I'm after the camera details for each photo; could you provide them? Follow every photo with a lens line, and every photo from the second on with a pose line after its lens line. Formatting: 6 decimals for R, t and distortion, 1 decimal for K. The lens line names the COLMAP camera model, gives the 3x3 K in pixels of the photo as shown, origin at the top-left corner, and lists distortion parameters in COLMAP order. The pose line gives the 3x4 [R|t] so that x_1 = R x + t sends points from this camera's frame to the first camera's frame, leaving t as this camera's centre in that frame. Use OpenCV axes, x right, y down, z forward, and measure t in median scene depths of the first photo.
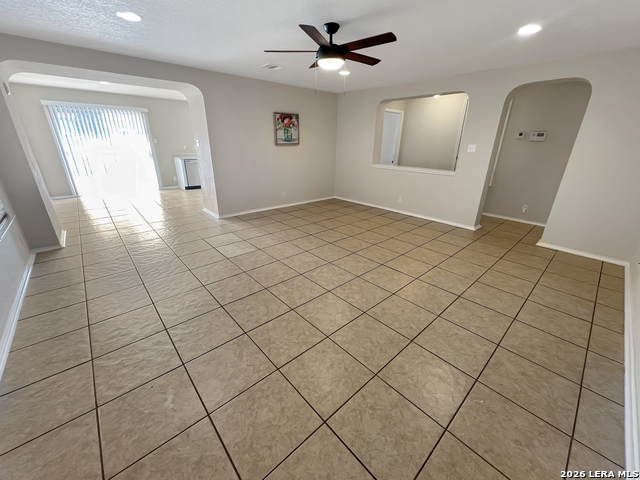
lens RADIAL K [[257.3, 0, 327.9], [0, 257.3, 244.5], [0, 0, 1]] dist [0.000886, -0.000196]
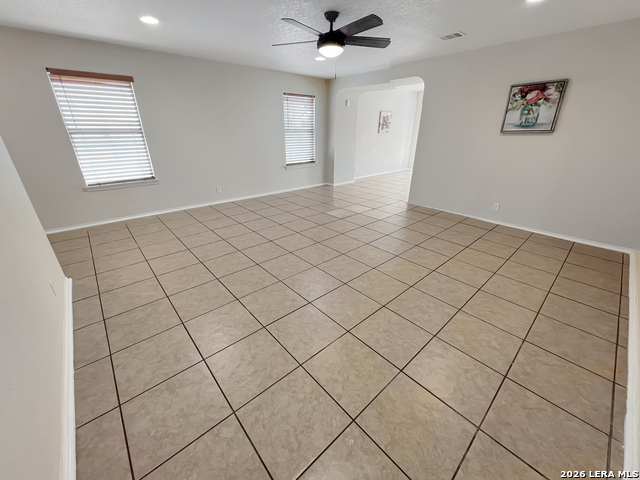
lens RADIAL K [[257.3, 0, 313.3], [0, 257.3, 258.0], [0, 0, 1]] dist [0.000886, -0.000196]
pose [[-0.031807, 0.436856, -0.898969, 0.699728], [-0.381186, 0.826143, 0.414953, -0.218153], [0.923951, 0.355873, 0.140246, 0.598255]]
